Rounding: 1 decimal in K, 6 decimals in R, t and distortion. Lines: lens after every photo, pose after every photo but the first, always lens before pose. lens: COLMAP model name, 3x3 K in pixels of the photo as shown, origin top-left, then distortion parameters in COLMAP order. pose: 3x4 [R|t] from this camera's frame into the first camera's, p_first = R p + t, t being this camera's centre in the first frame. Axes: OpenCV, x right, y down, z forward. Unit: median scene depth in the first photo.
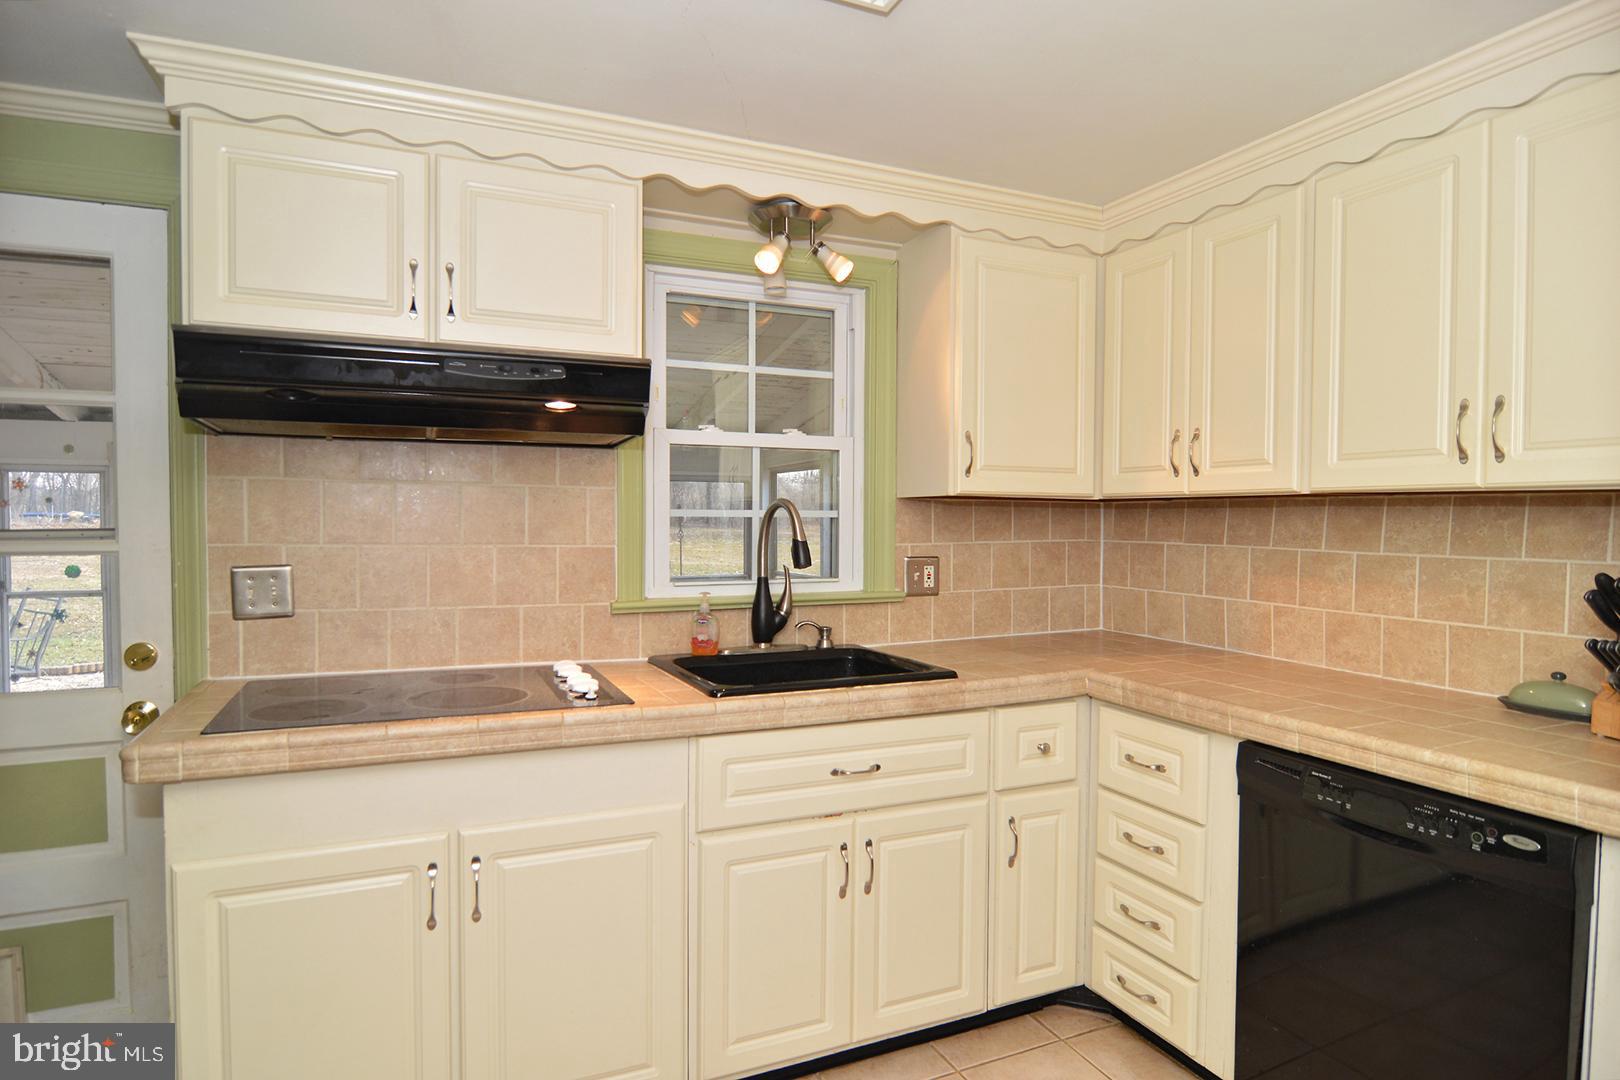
lens RADIAL K [[896.0, 0, 807.9], [0, 896.0, 553.5], [0, 0, 1]] dist [-0.016093, -0.001111]
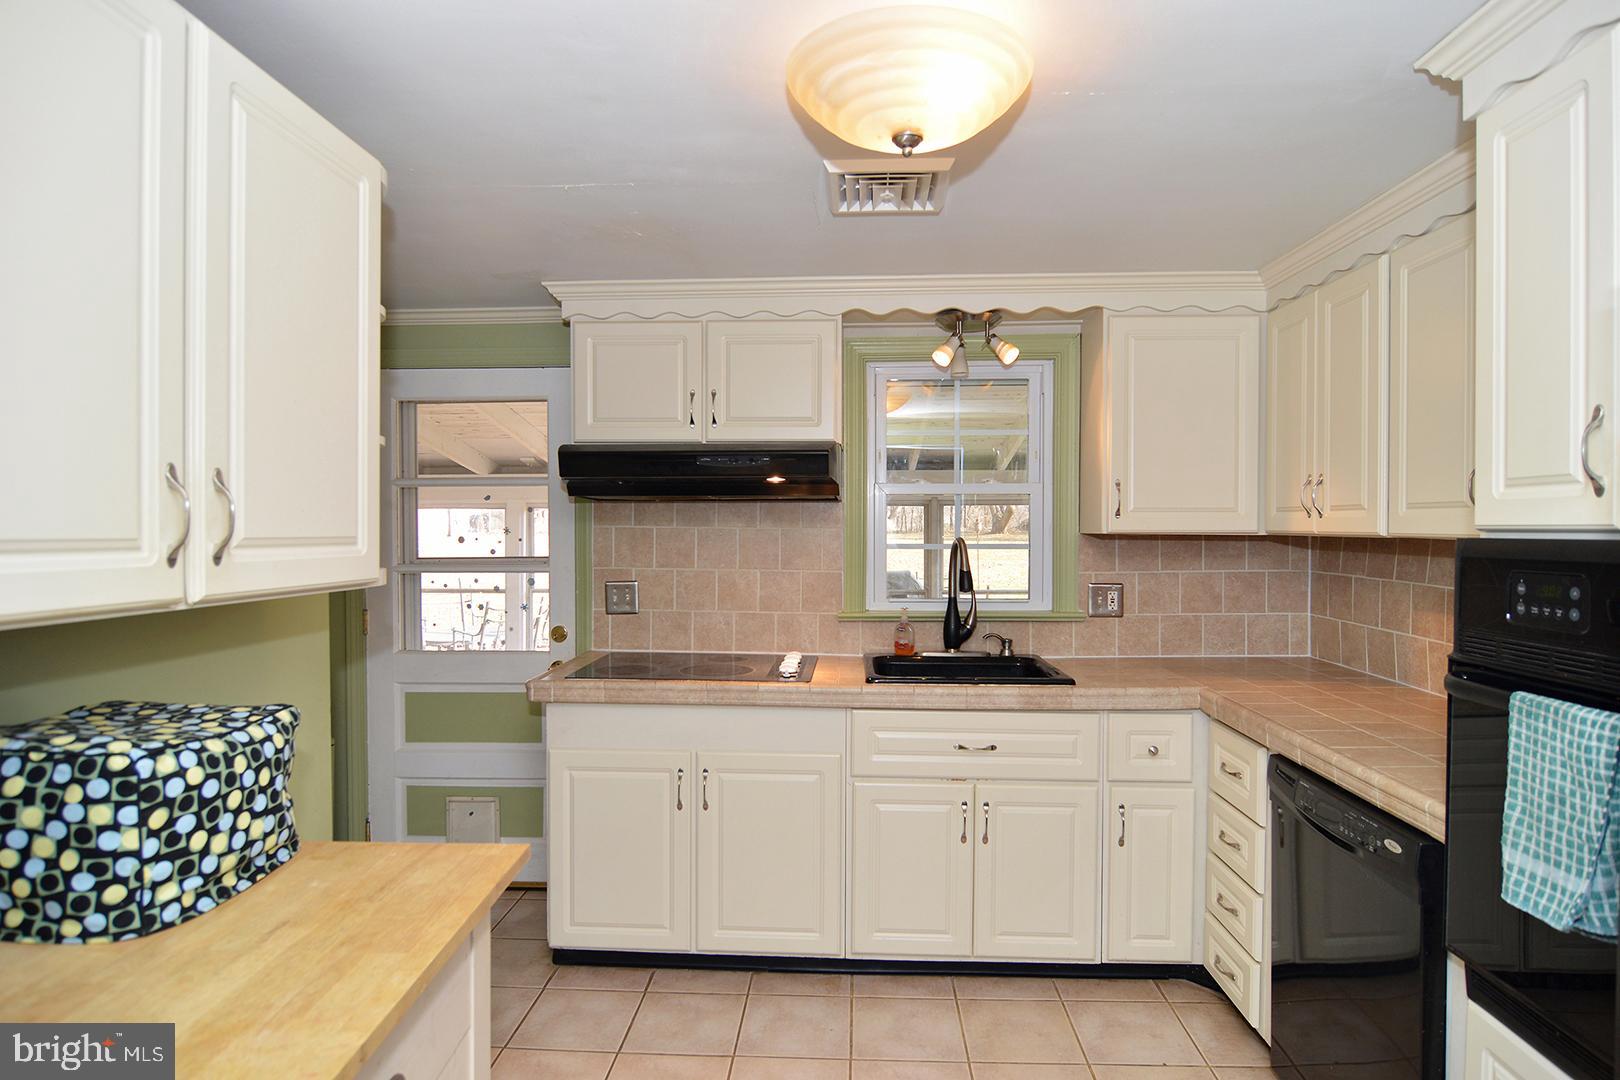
lens RADIAL K [[896.0, 0, 807.9], [0, 896.0, 553.5], [0, 0, 1]] dist [-0.016093, -0.001111]
pose [[0.889263, 0.010077, -0.457285, 0.386540], [-0.013338, 0.999903, -0.003905, -0.031458], [0.457202, 0.009572, 0.889312, -0.257039]]
